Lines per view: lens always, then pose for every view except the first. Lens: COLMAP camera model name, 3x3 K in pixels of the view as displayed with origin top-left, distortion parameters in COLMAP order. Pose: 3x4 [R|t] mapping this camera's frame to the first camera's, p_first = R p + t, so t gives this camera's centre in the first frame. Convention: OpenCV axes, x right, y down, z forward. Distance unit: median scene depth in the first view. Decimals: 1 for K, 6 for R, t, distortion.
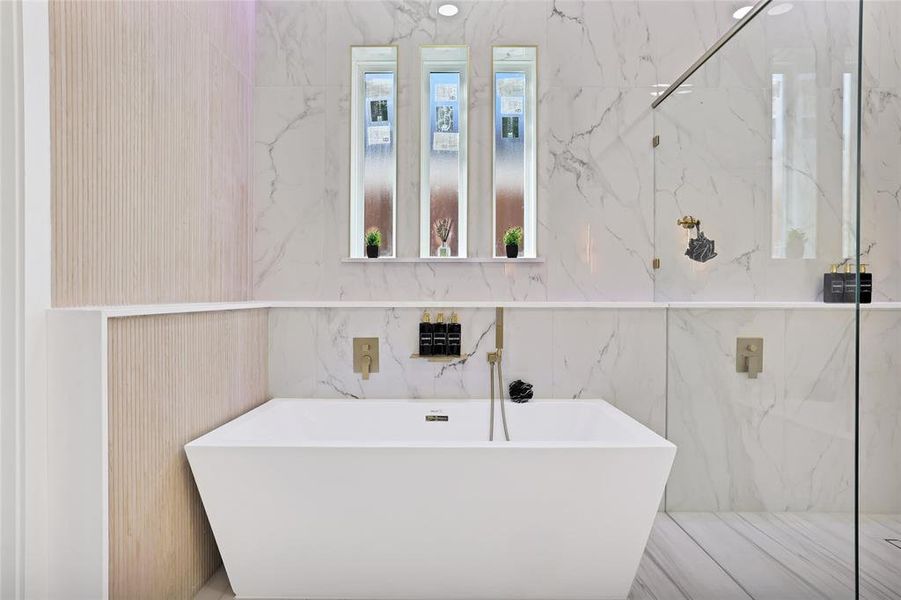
lens RADIAL K [[486.6, 0, 457.3], [0, 486.6, 304.4], [0, 0, 1]] dist [-0.023899, 0.003702]
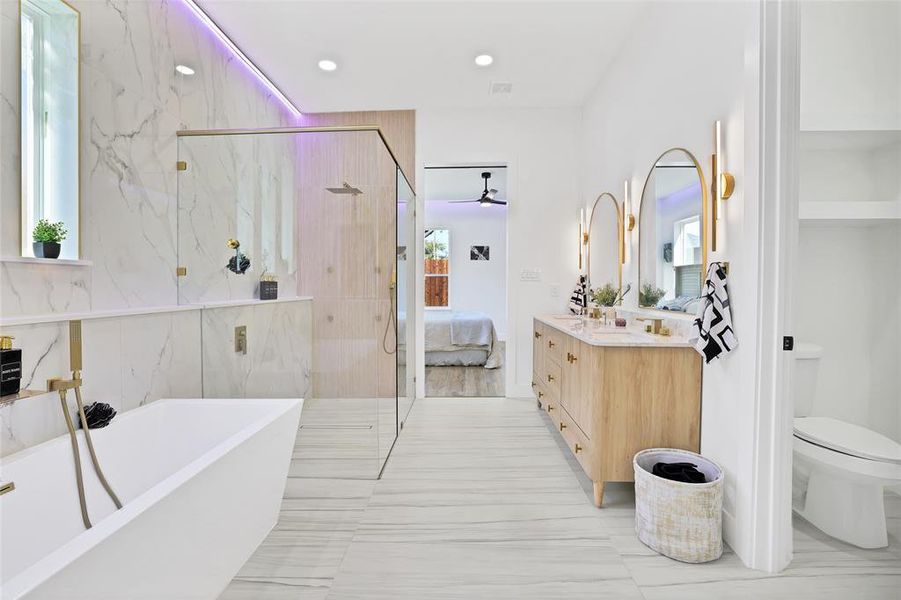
lens RADIAL K [[395.2, 0, 459.0], [0, 395.2, 297.8], [0, 0, 1]] dist [-0.040632, 0.013030]
pose [[0.022144, -0.031837, 0.999248, -0.515014], [0.014394, 0.999399, 0.031523, -0.041317], [-0.999651, 0.013685, 0.022589, 0.319487]]
